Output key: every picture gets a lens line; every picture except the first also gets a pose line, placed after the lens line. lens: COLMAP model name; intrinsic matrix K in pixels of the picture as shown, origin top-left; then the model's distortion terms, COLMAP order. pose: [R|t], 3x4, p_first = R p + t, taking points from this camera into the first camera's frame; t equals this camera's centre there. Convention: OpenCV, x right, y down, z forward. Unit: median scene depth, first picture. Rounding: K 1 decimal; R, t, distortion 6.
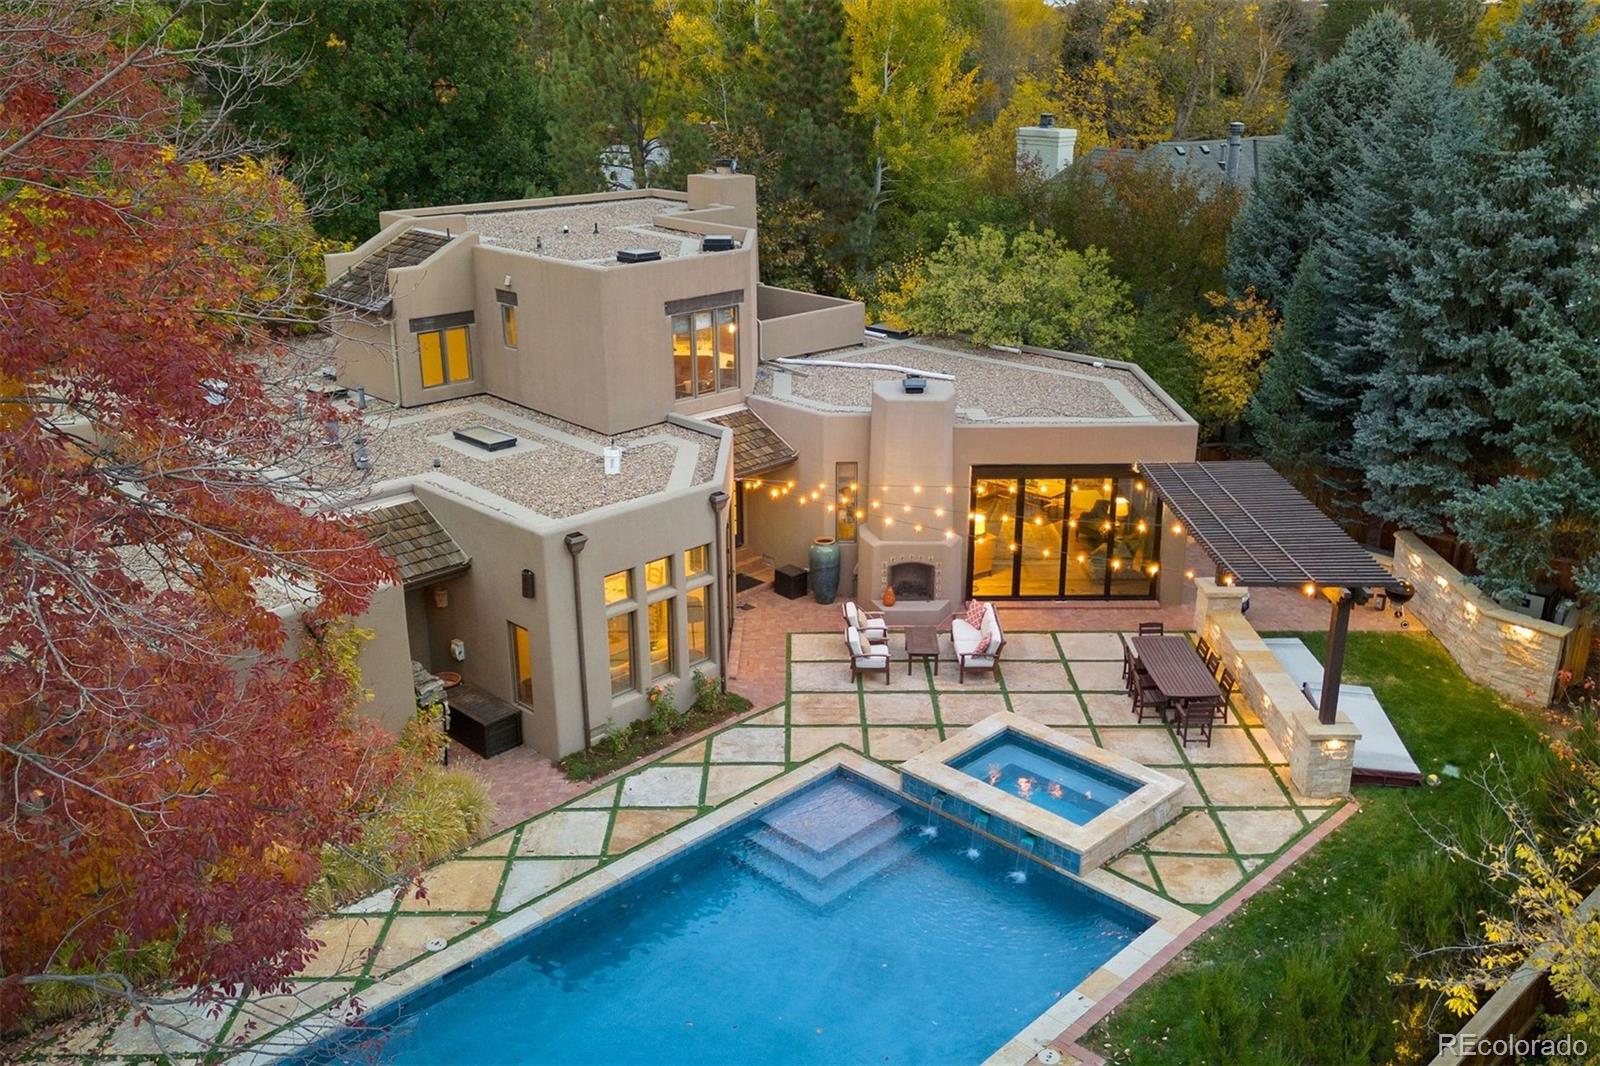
lens RADIAL K [[1378.9, 0, 800.0], [0, 1378.9, 533.0], [0, 0, 1]] dist [0.000152, 0.000159]
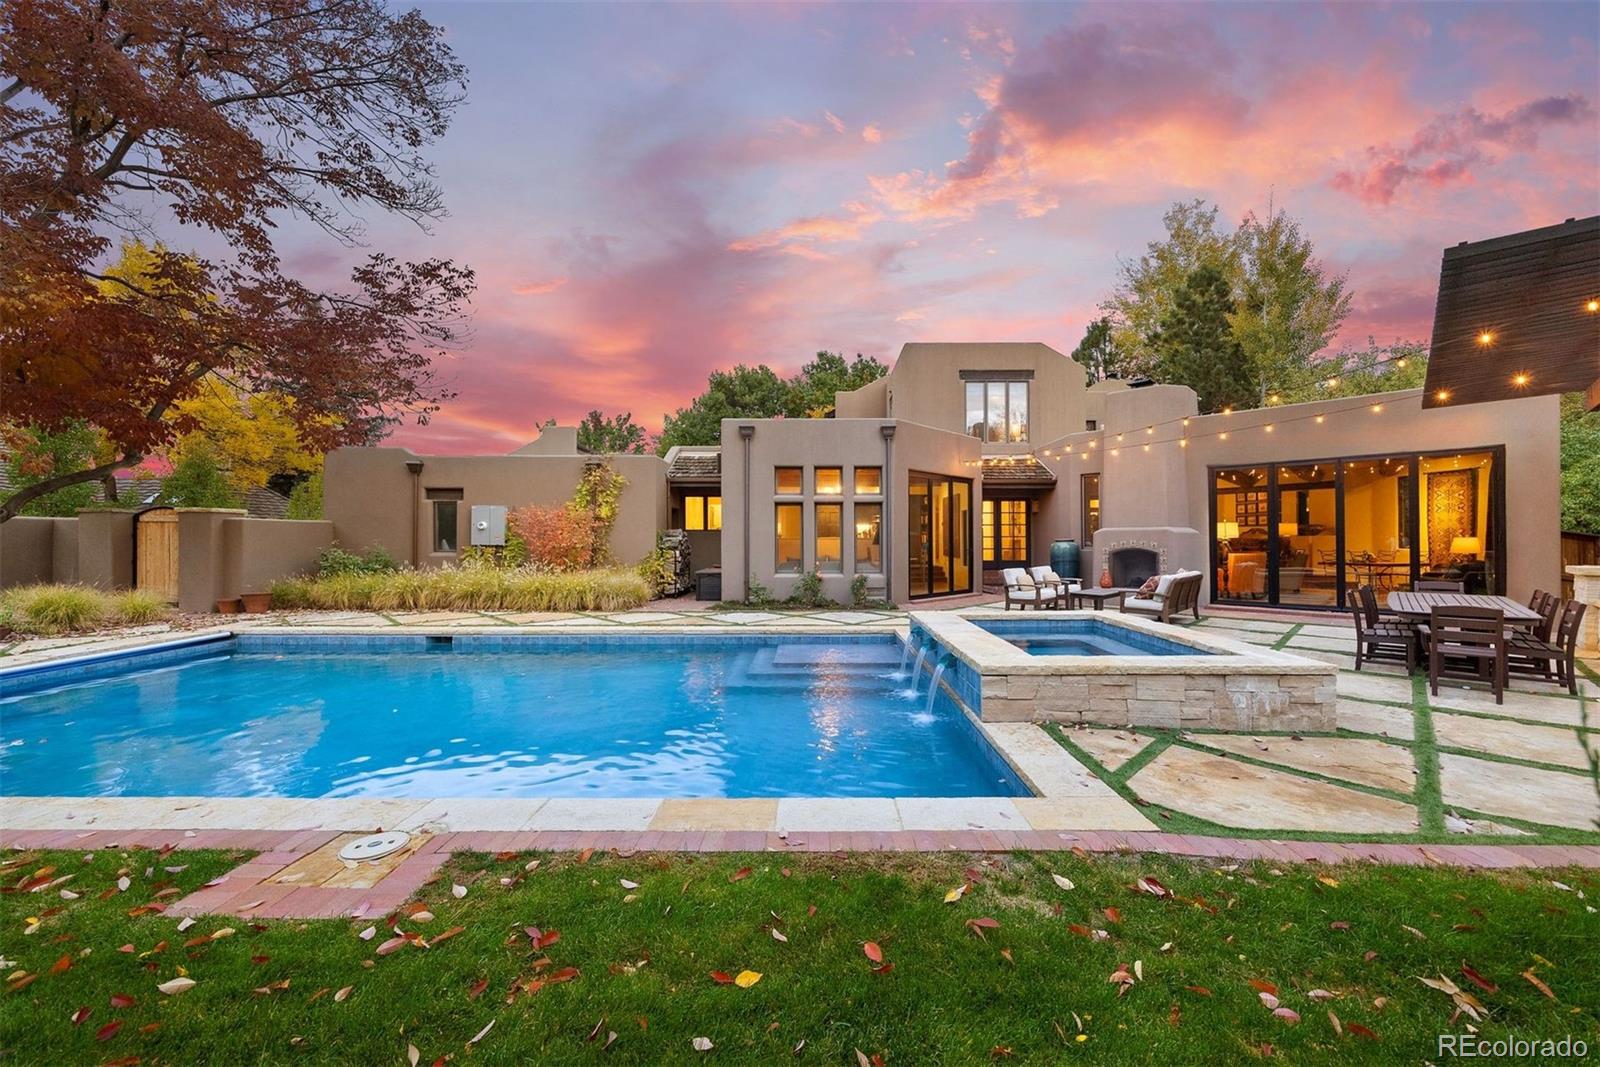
lens RADIAL K [[598.1, 0, 800.0], [0, 598.1, 533.5], [0, 0, 1]] dist [-0.000274, -0.000029]
pose [[0.704153, 0.003783, -0.710038, 0.316172], [-0.242884, 0.940946, -0.235858, 0.249391], [0.667215, 0.338537, 0.663488, 0.757522]]
